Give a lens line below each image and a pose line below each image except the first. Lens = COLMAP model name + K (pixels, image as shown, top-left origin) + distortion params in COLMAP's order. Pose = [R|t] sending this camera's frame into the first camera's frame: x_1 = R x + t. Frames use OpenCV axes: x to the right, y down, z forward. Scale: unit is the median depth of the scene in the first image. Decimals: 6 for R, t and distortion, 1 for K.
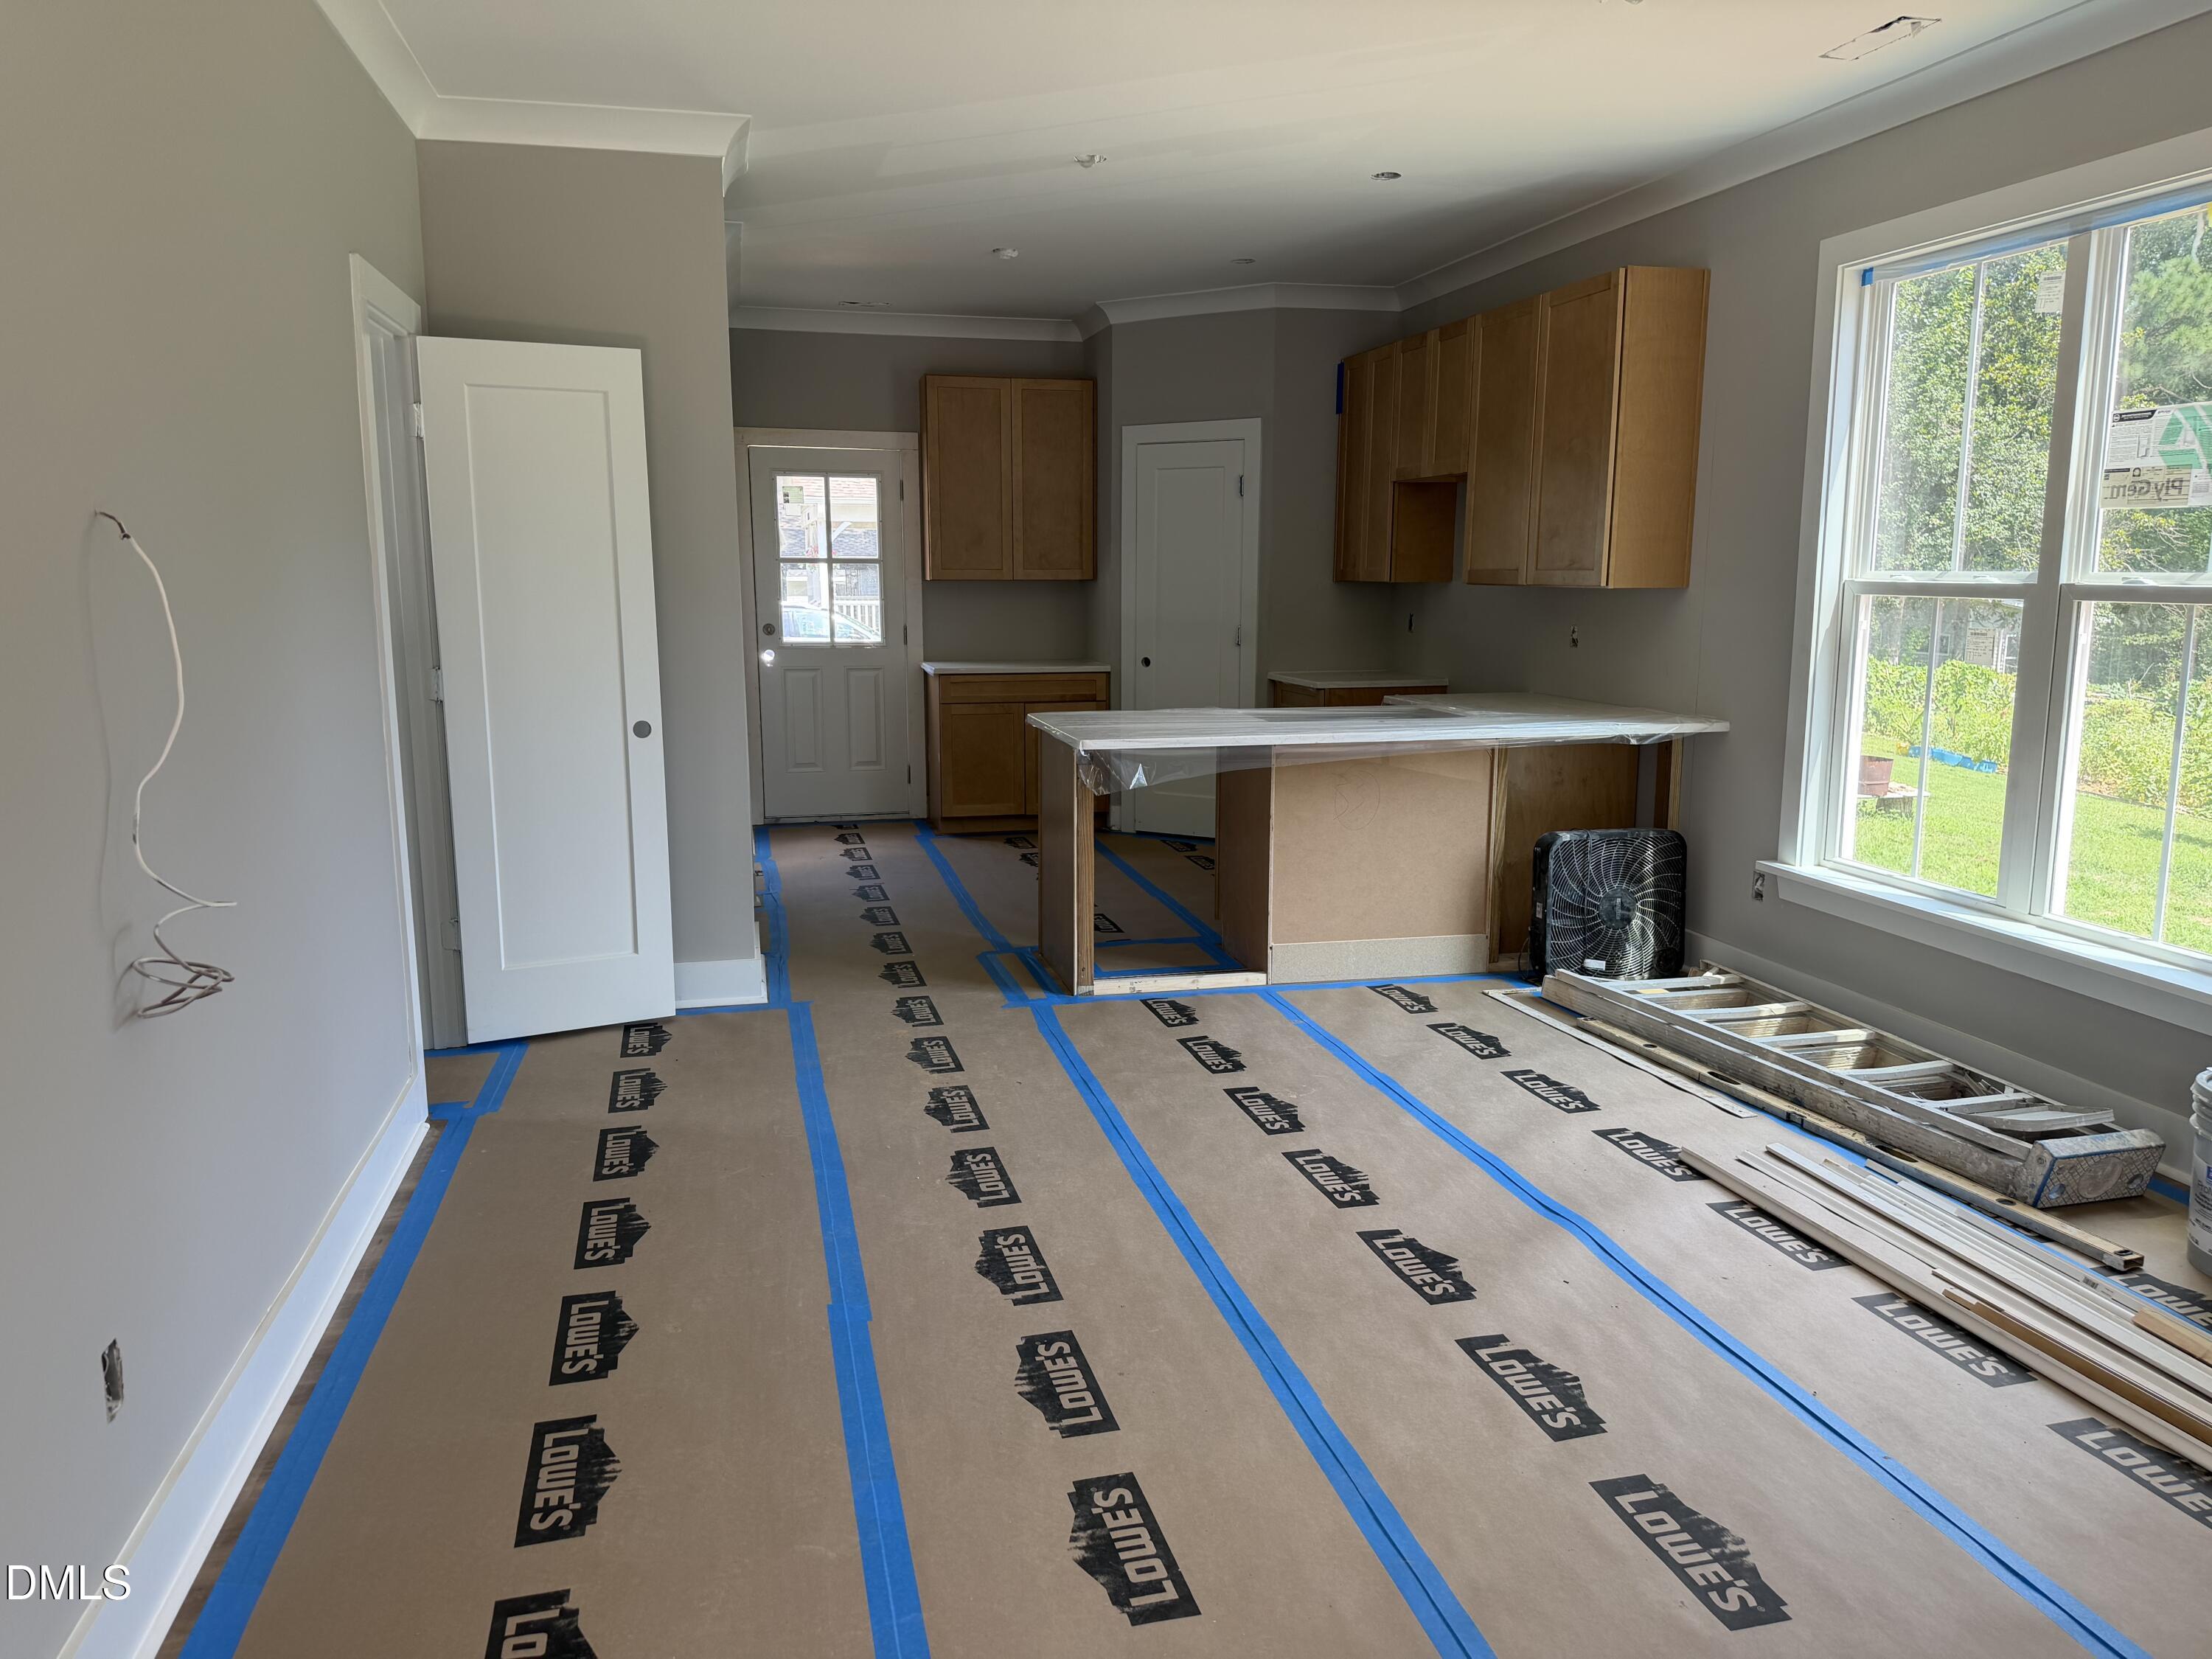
lens RADIAL K [[1555.3, 0, 1105.9], [0, 1555.3, 829.9], [0, 0, 1]] dist [-0.009260, 0.000345]
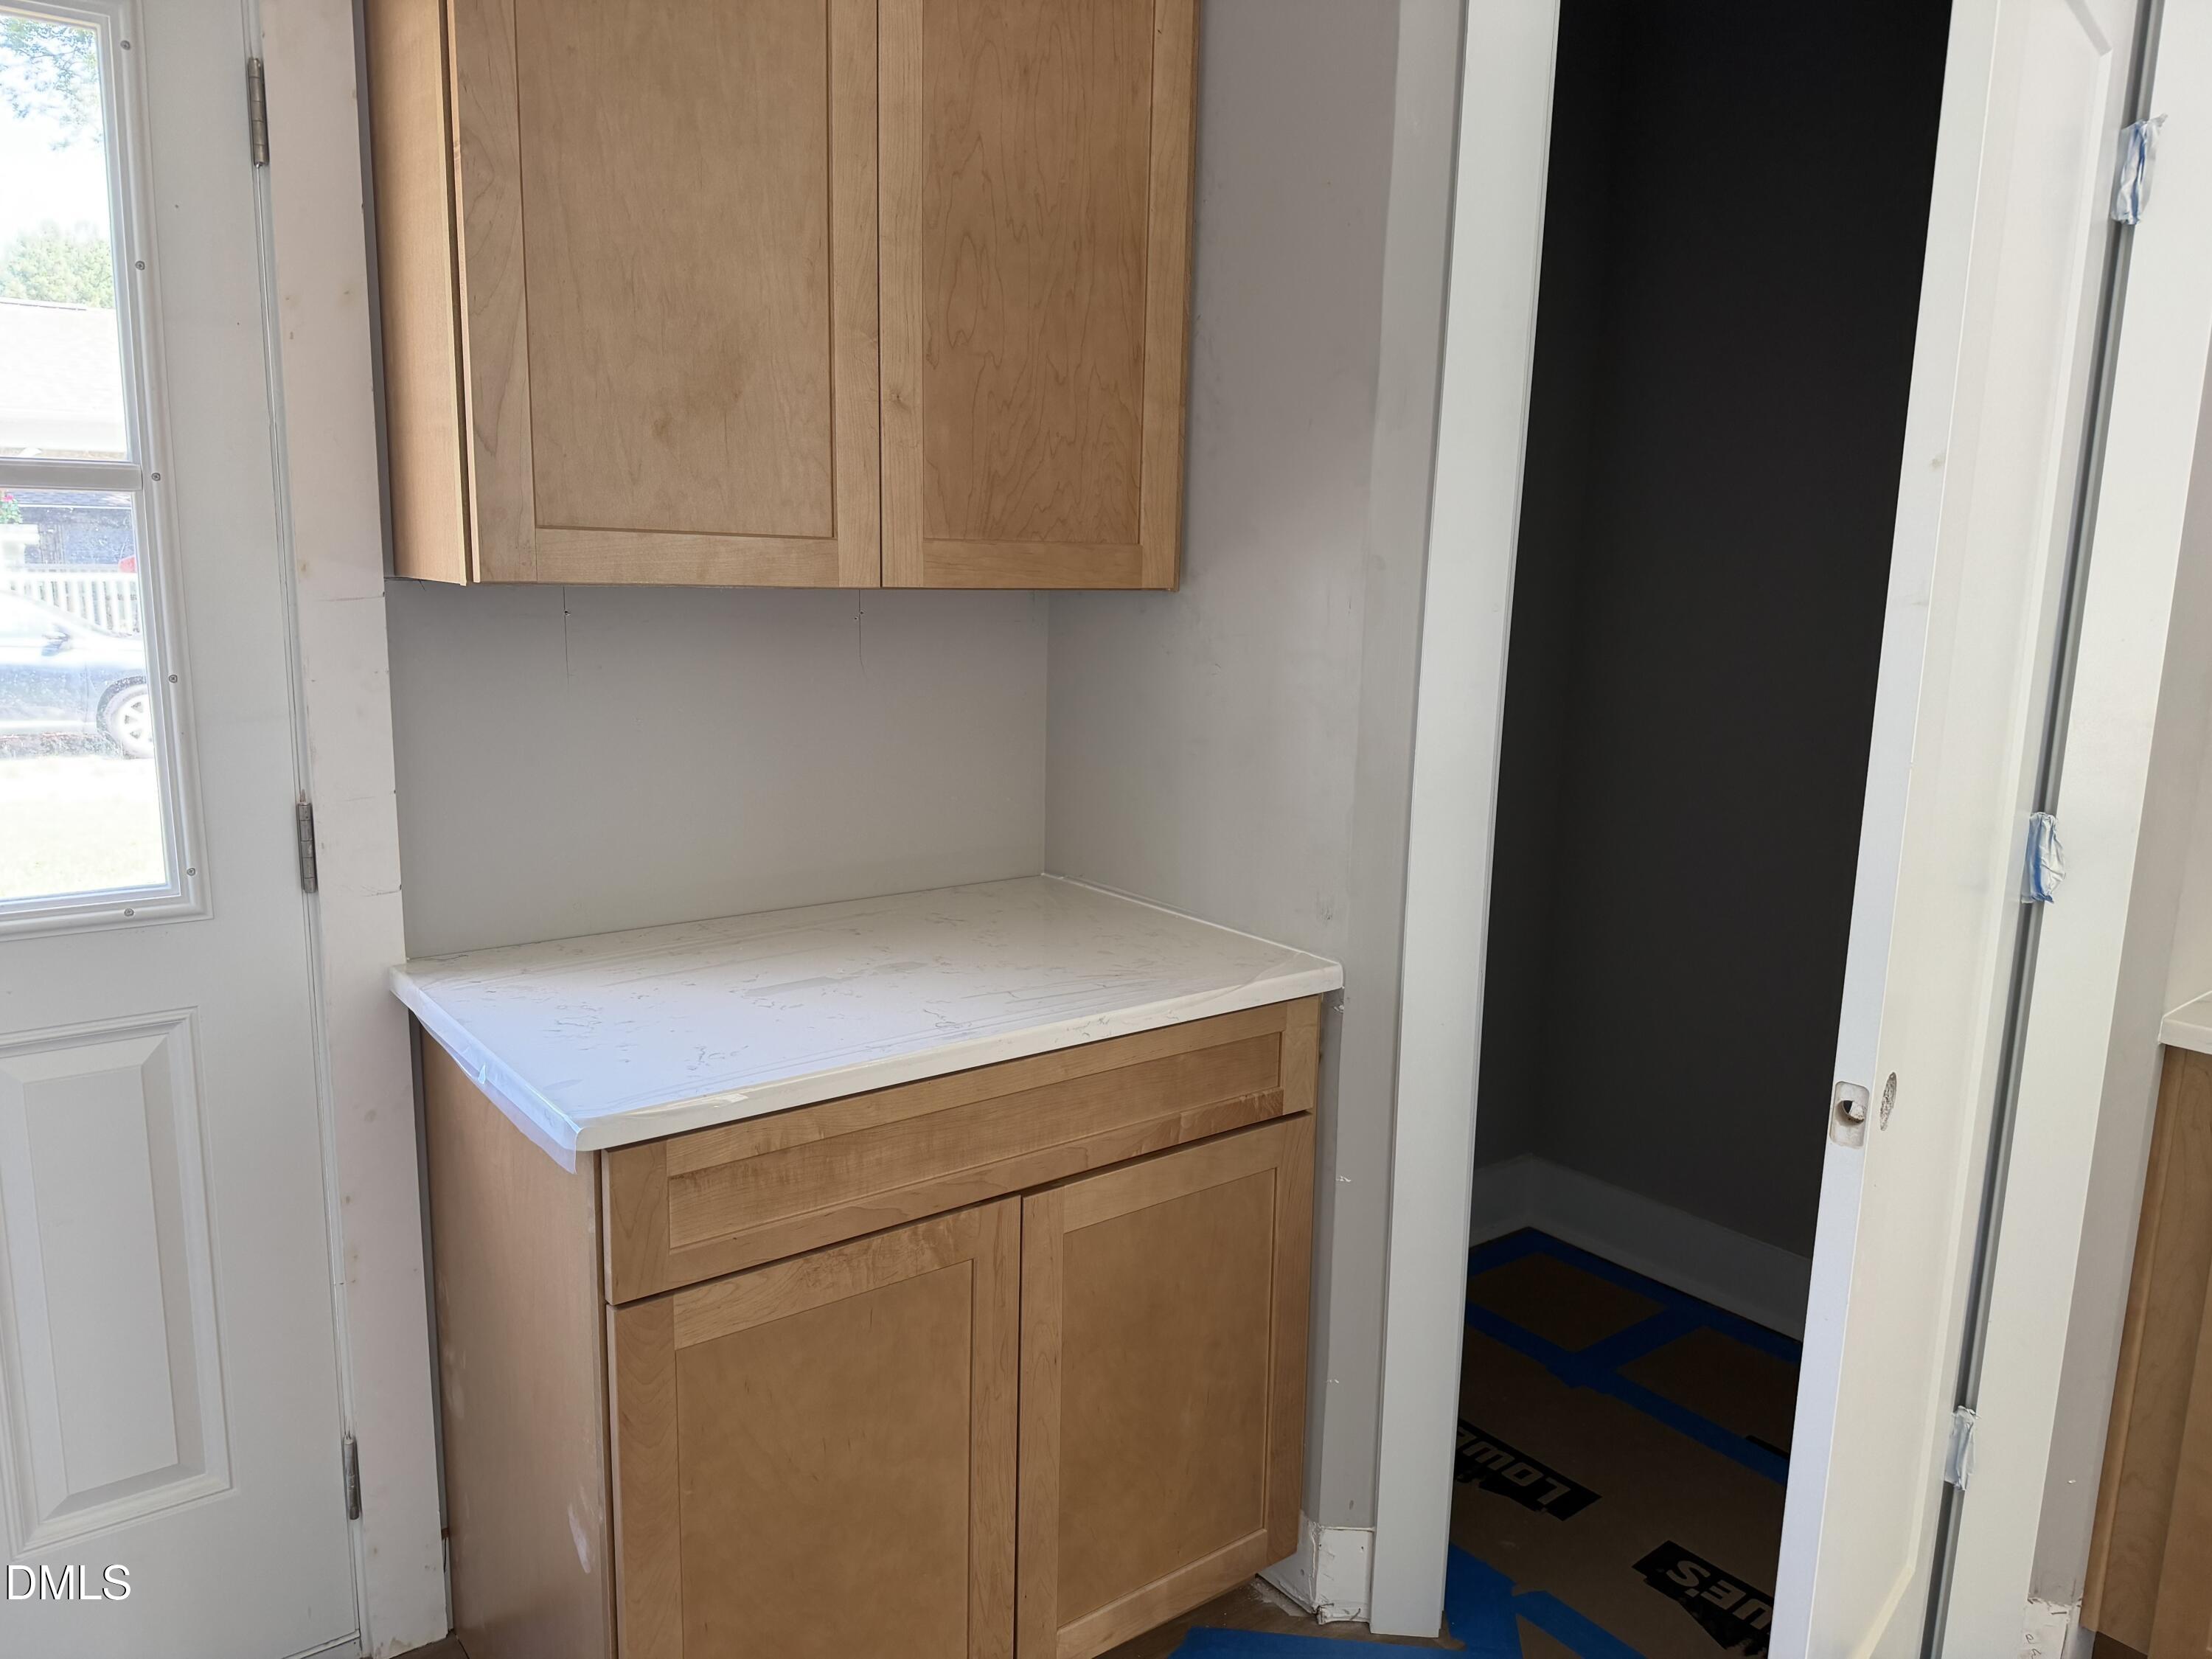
lens RADIAL K [[1555.3, 0, 1113.3], [0, 1555.3, 822.0], [0, 0, 1]] dist [-0.009260, 0.000345]
pose [[0.911006, -0.051408, 0.409176, -0.120095], [0.047312, 0.998677, 0.020134, -0.132604], [-0.409670, 0.001016, 0.912233, 0.799483]]
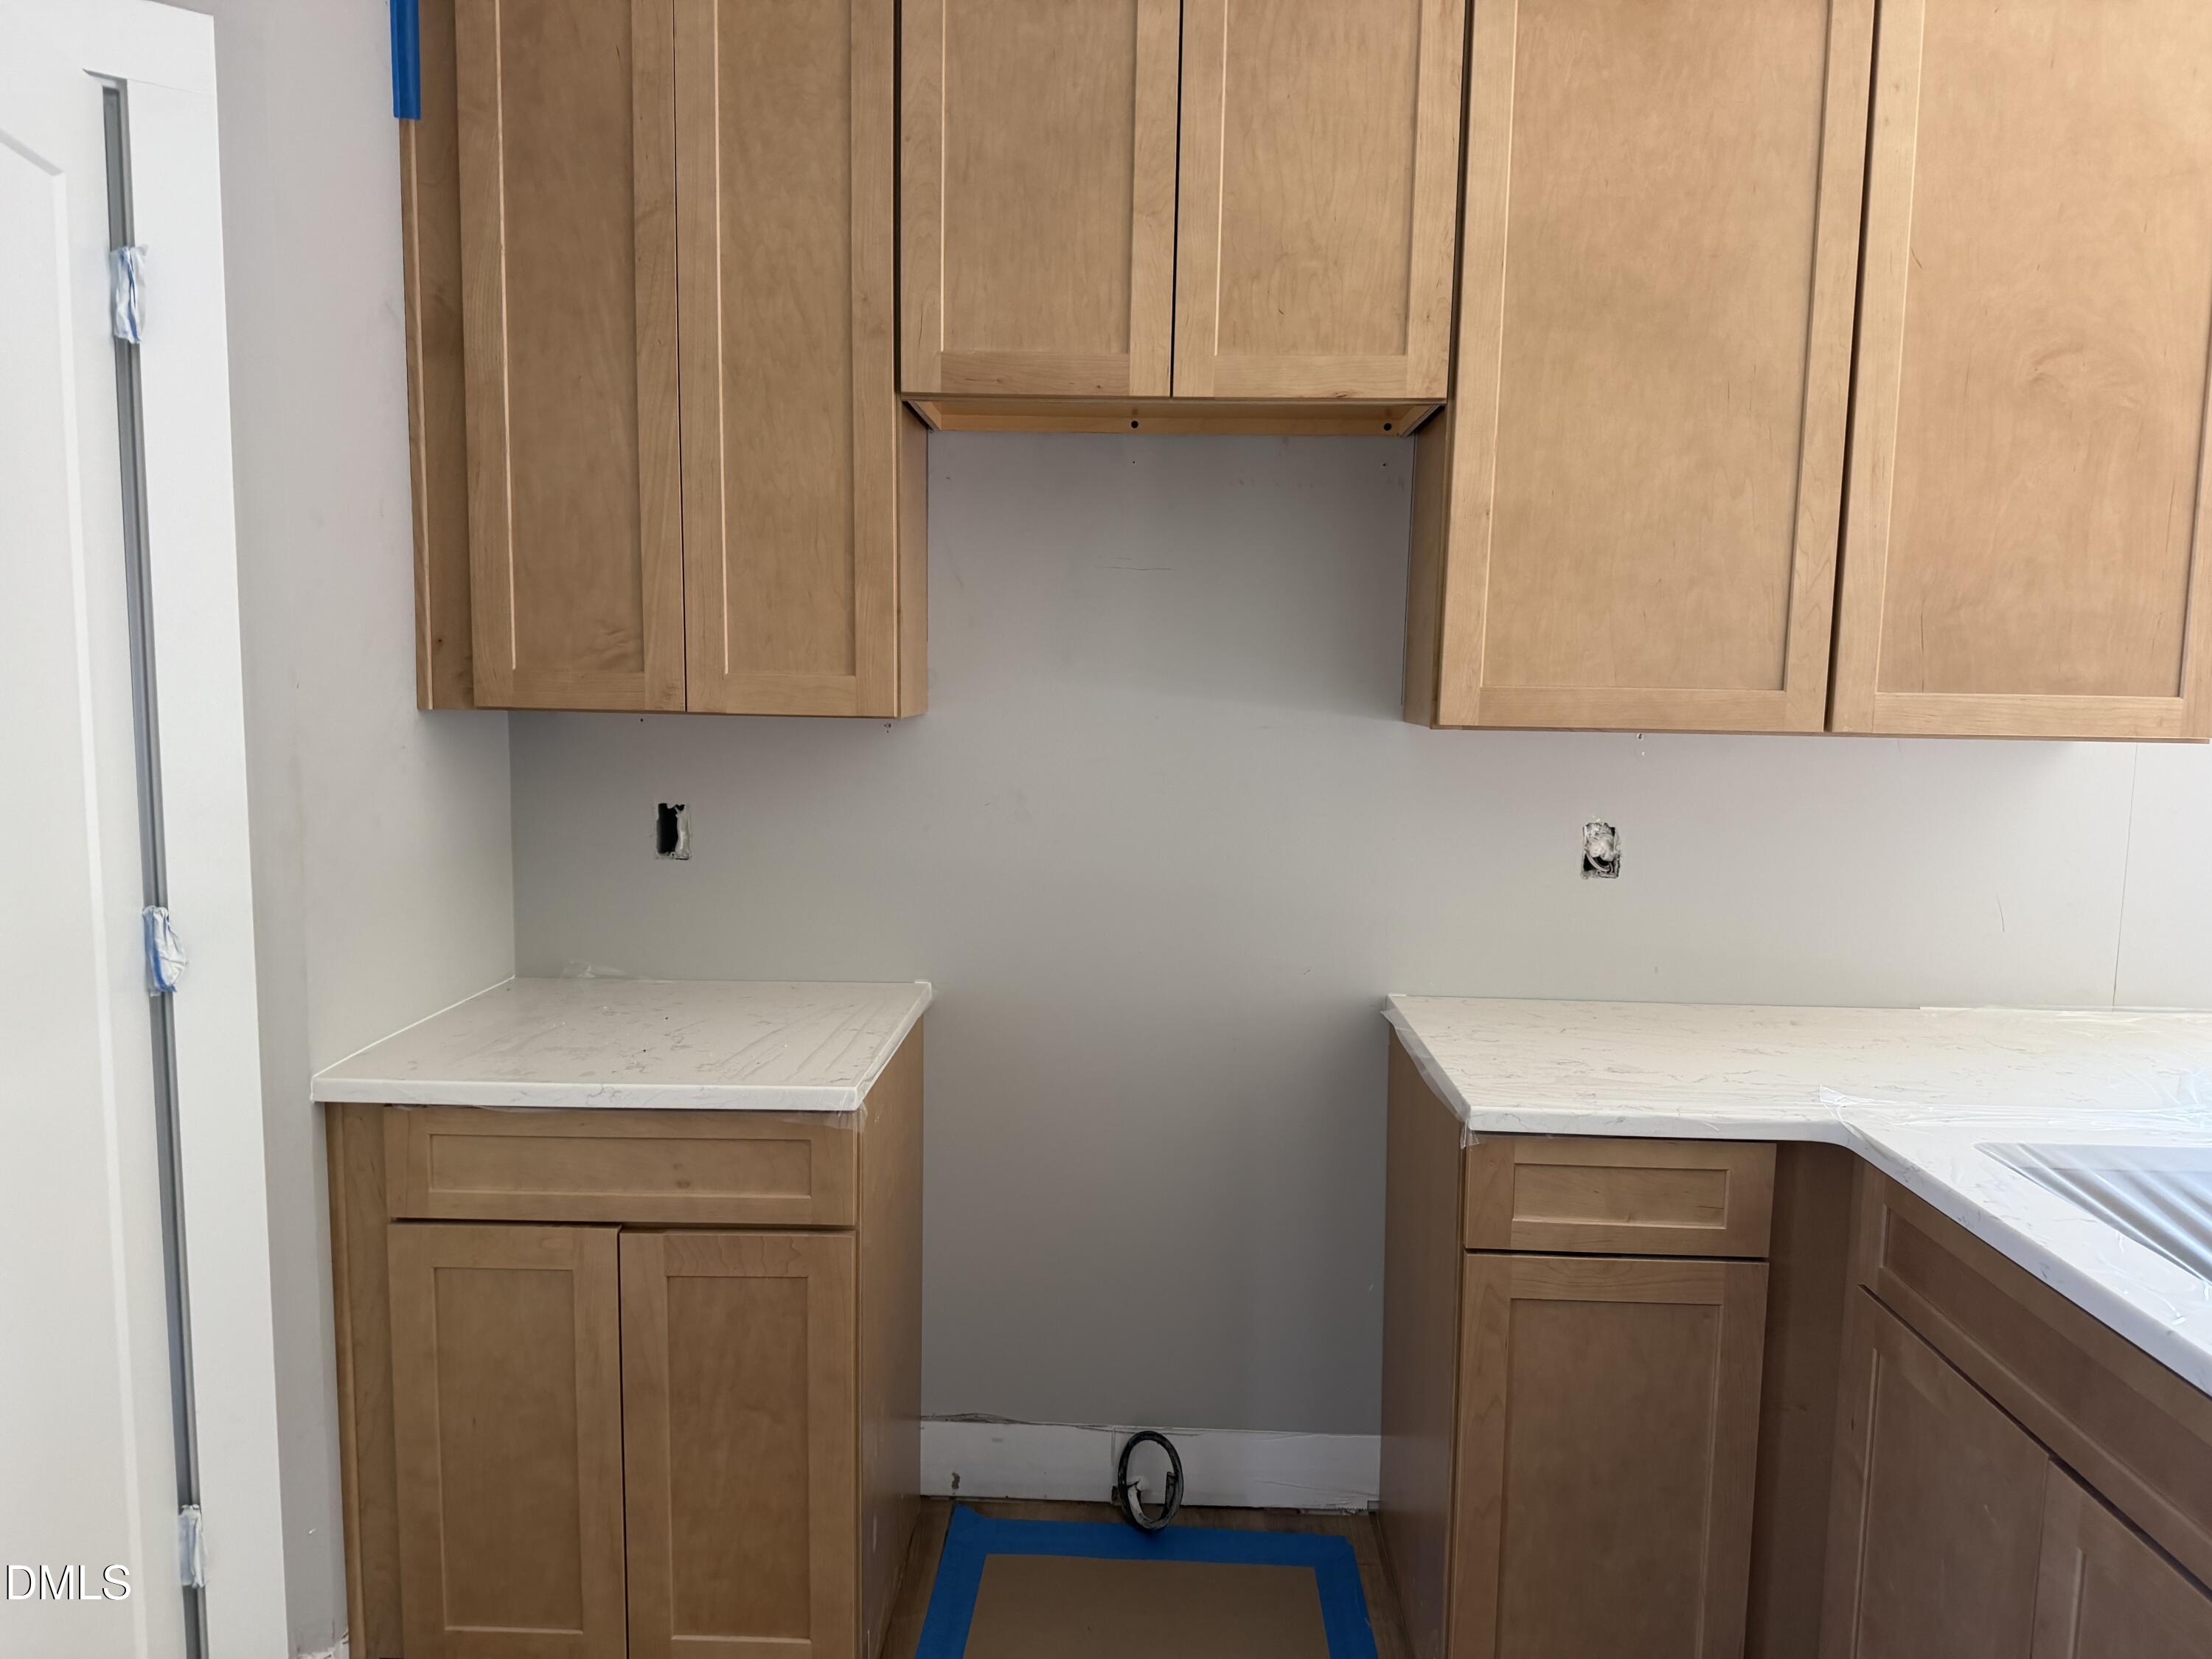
lens RADIAL K [[1555.3, 0, 1106.3], [0, 1555.3, 841.1], [0, 0, 1]] dist [-0.009260, 0.000345]
pose [[0.264895, -0.106388, 0.958390, -0.089257], [0.153498, 0.985874, 0.067013, -0.126746], [-0.951982, 0.129360, 0.277484, 0.753537]]
